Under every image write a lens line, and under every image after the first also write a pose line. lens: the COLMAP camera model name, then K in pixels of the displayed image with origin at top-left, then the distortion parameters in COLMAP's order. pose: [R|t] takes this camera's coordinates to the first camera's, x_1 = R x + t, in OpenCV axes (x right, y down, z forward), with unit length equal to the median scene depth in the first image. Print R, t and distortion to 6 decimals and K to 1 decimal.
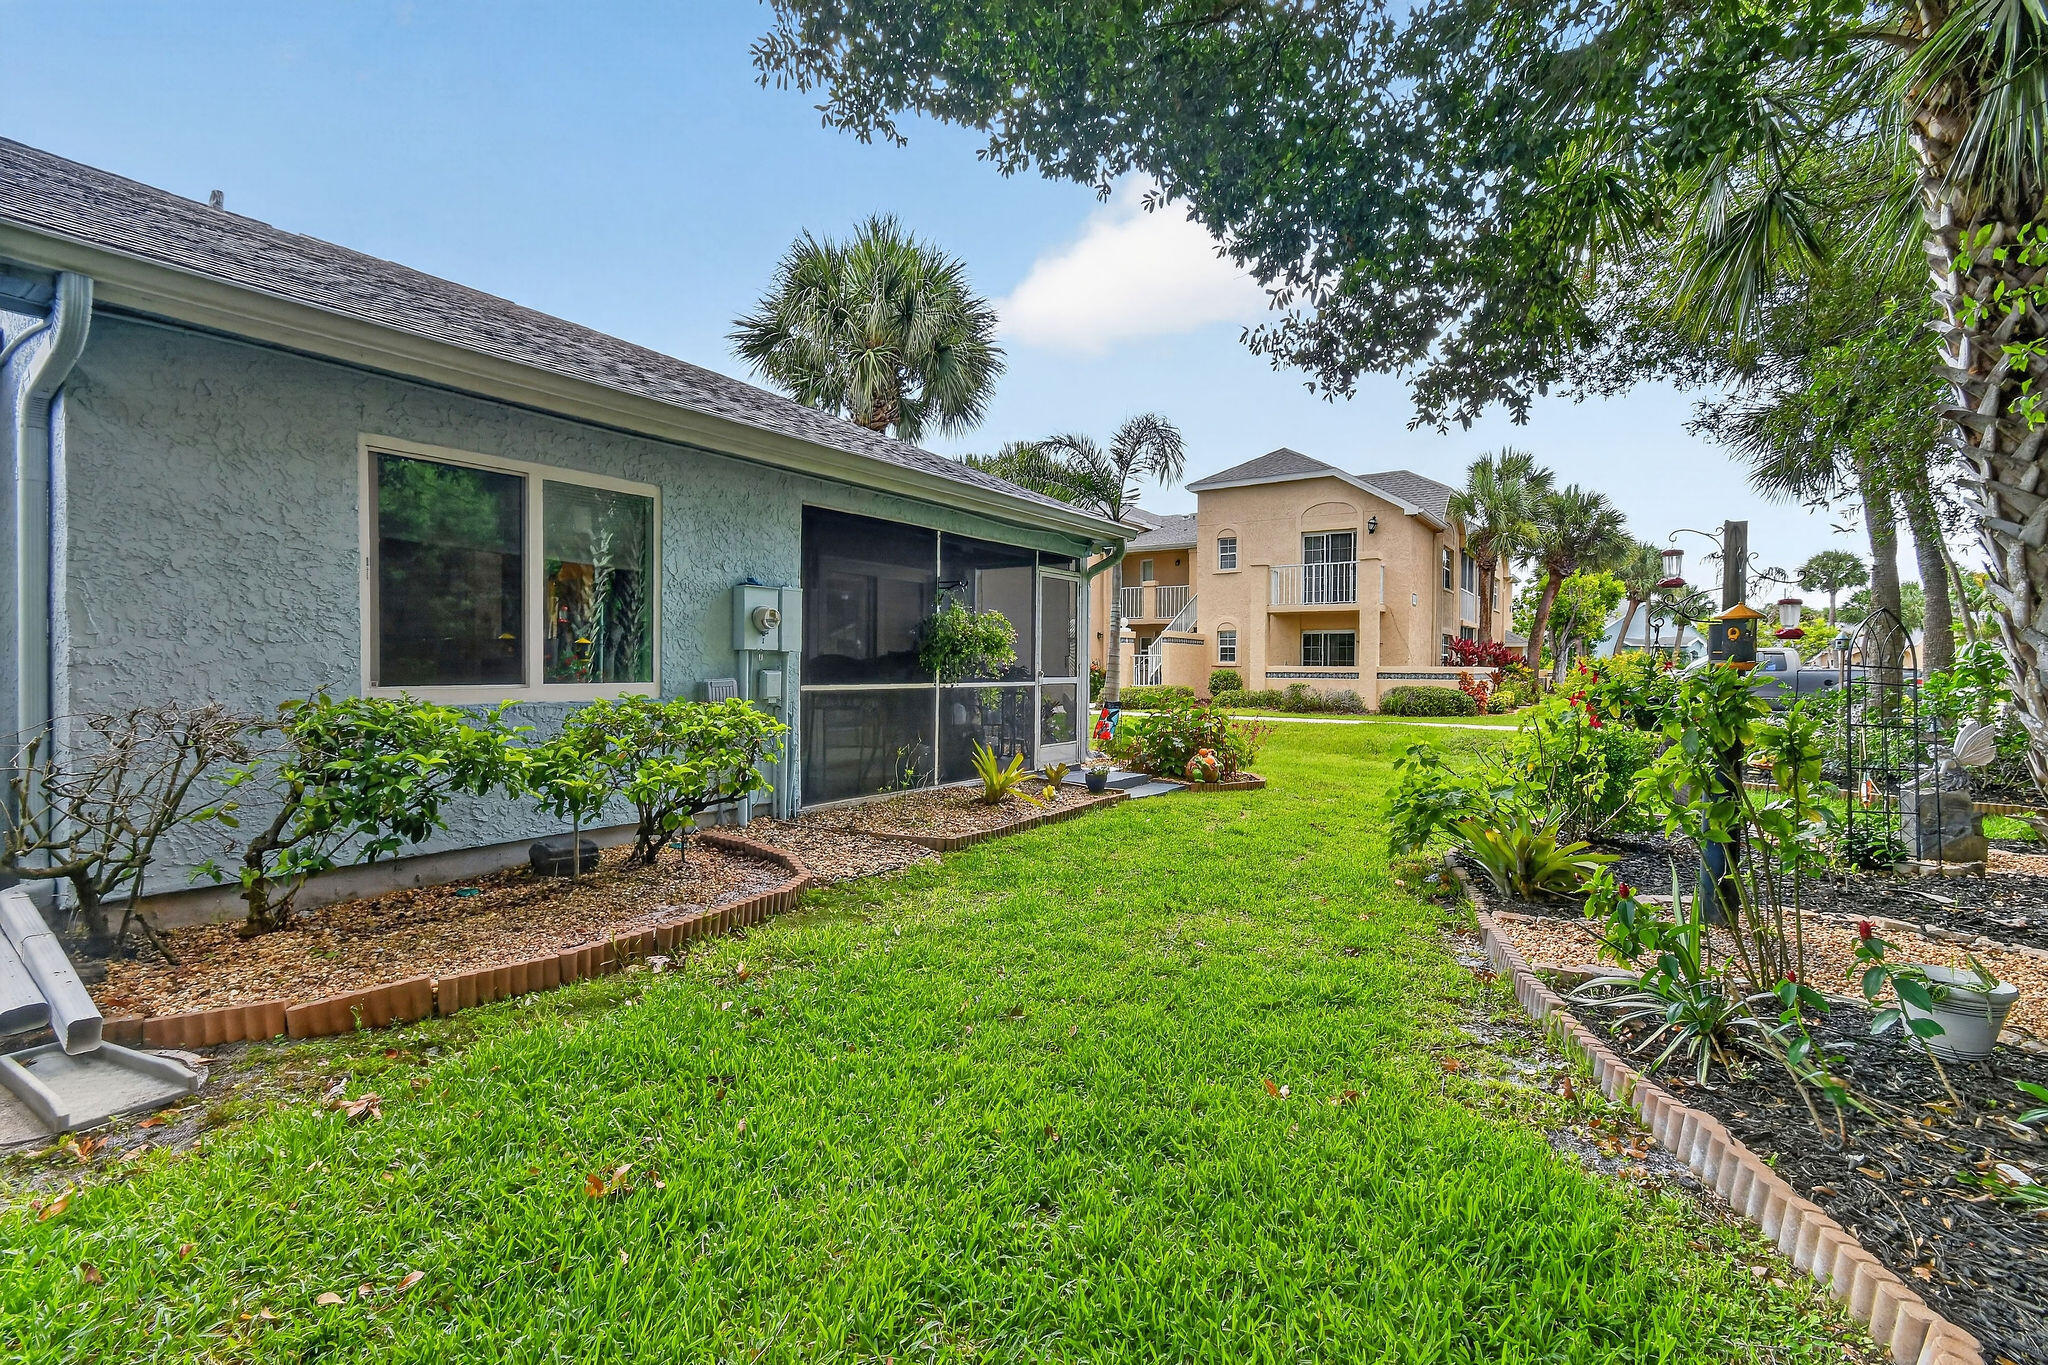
lens RADIAL K [[916.2, 0, 1025.5], [0, 916.2, 677.5], [0, 0, 1]] dist [0.000749, -0.000136]
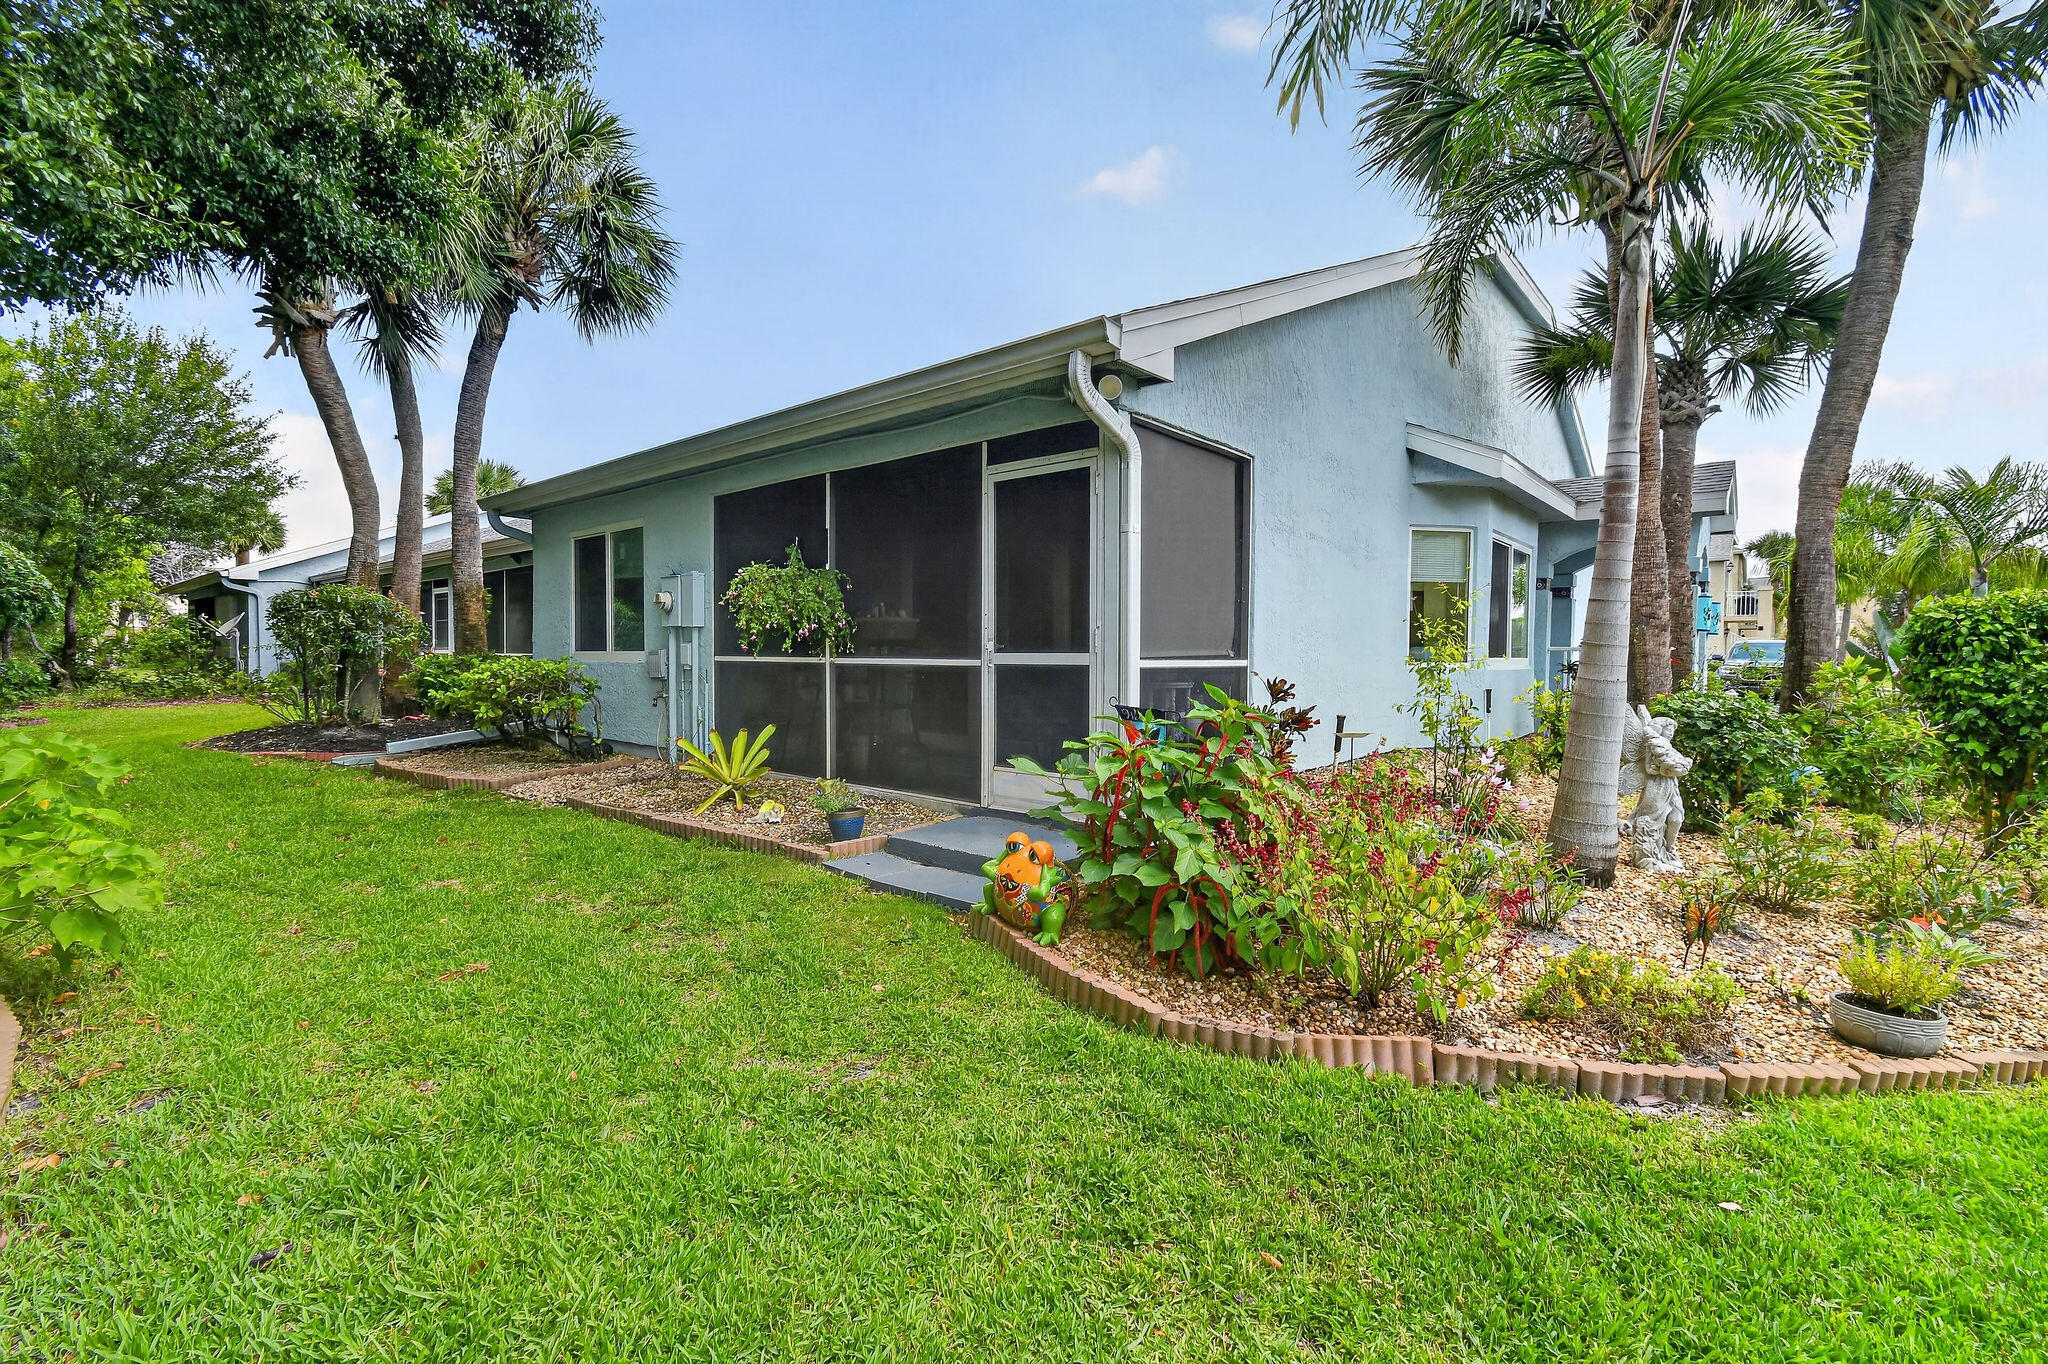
lens RADIAL K [[903.3, 0, 1016.3], [0, 903.3, 684.0], [0, 0, 1]] dist [0.012122, -0.004771]
pose [[-0.107947, 0.042339, -0.993255, 0.273692], [-0.007117, 0.999034, 0.043359, -0.002505], [0.994131, 0.011750, -0.107542, 0.495128]]
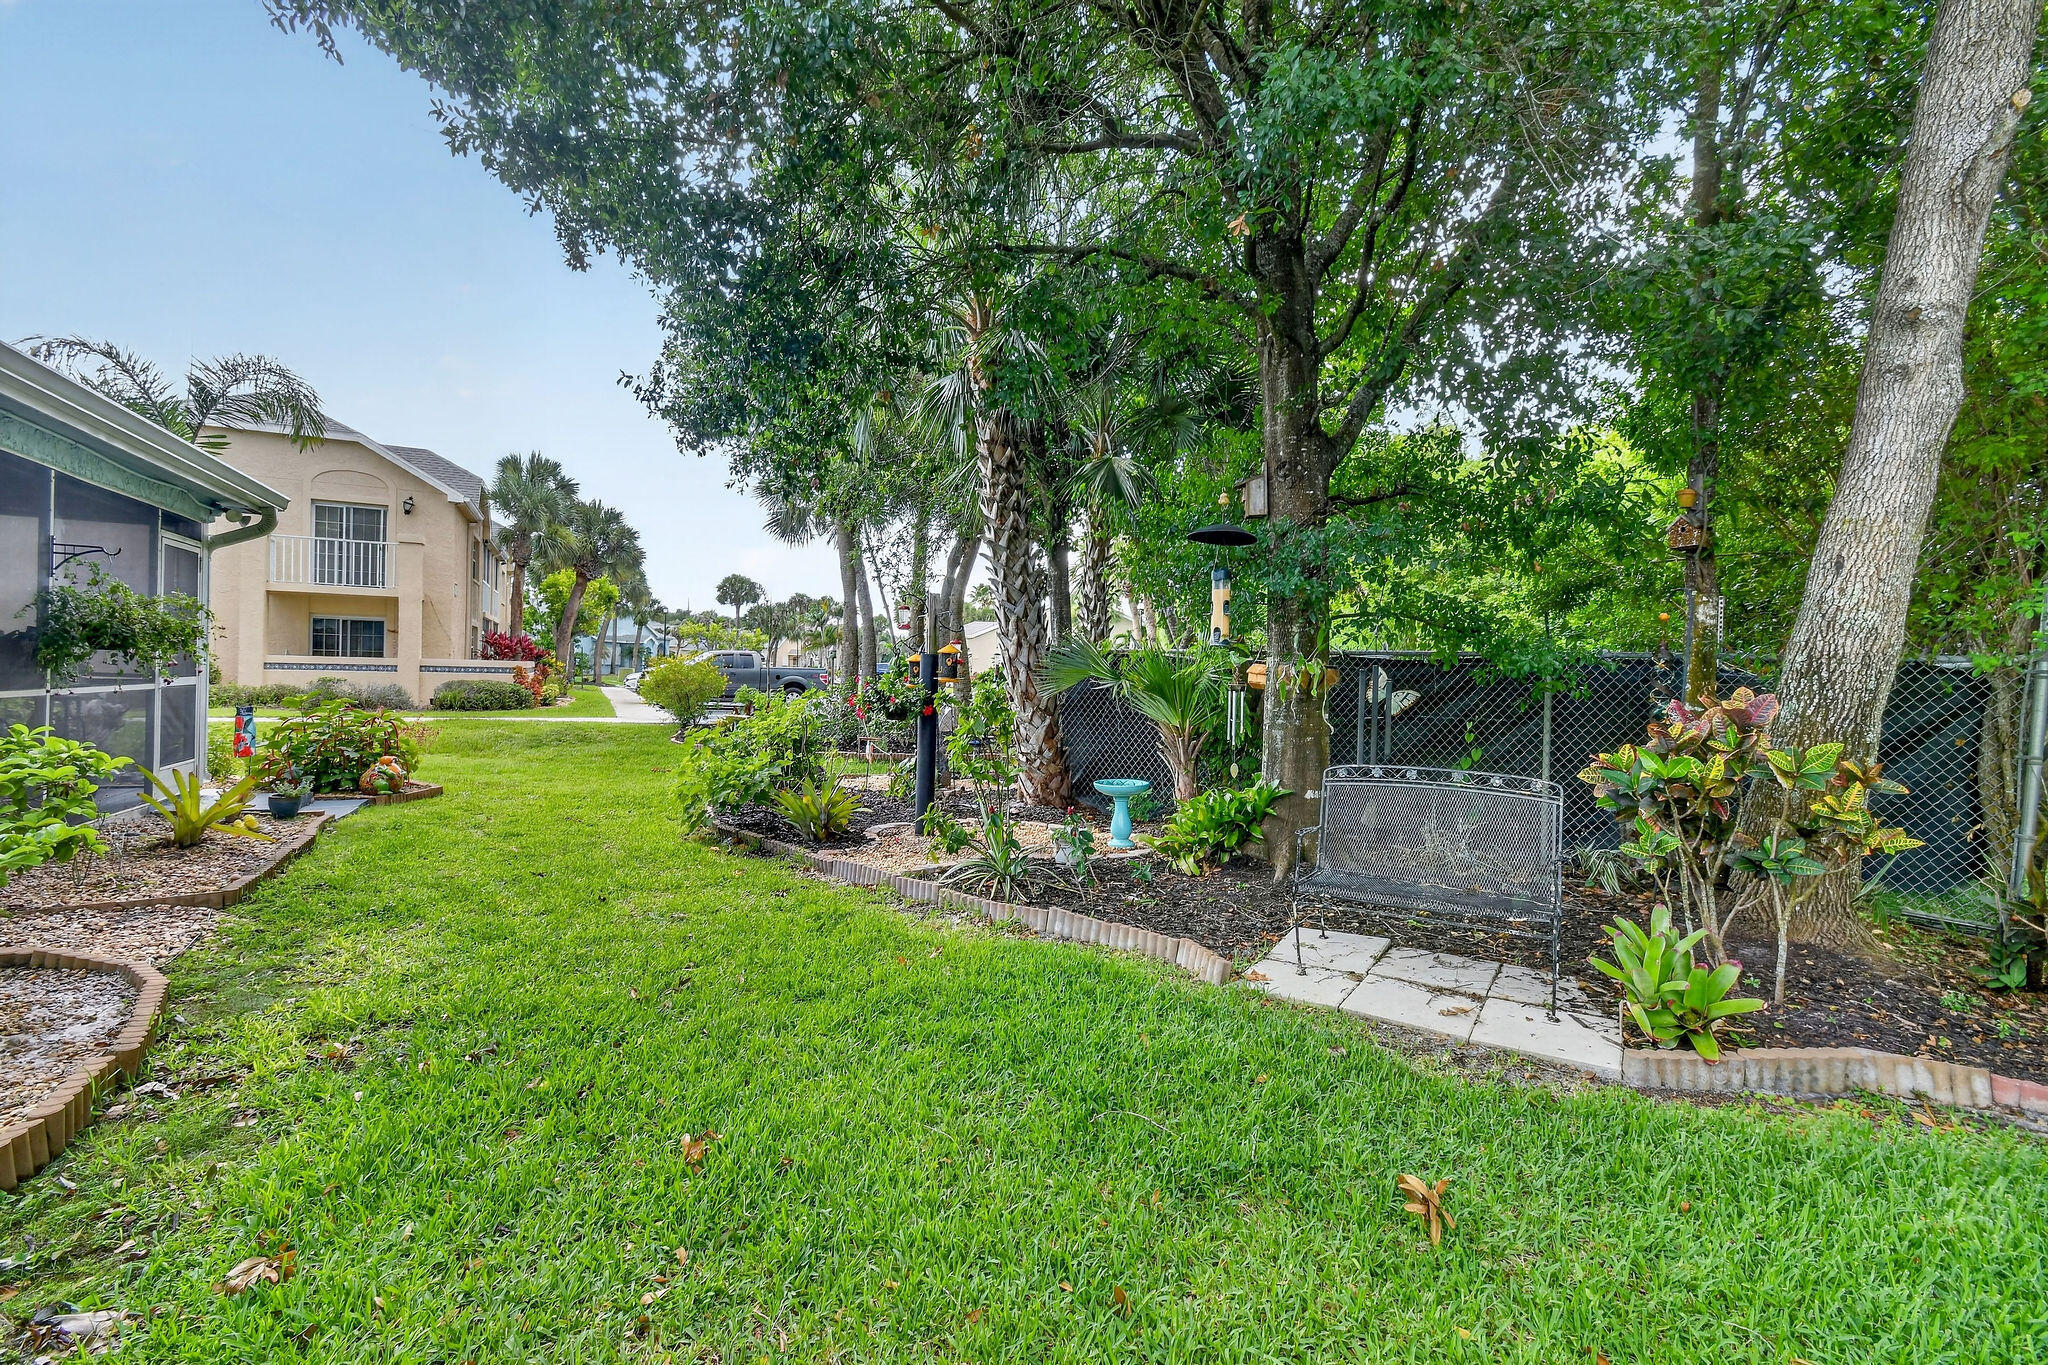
lens RADIAL K [[903.3, 0, 1016.3], [0, 903.3, 684.5], [0, 0, 1]] dist [0.012122, -0.004771]
pose [[0.498613, -0.005182, 0.866809, -0.124649], [-0.012170, 0.999842, 0.012978, -0.005627], [-0.866739, -0.017020, 0.498471, 0.008971]]
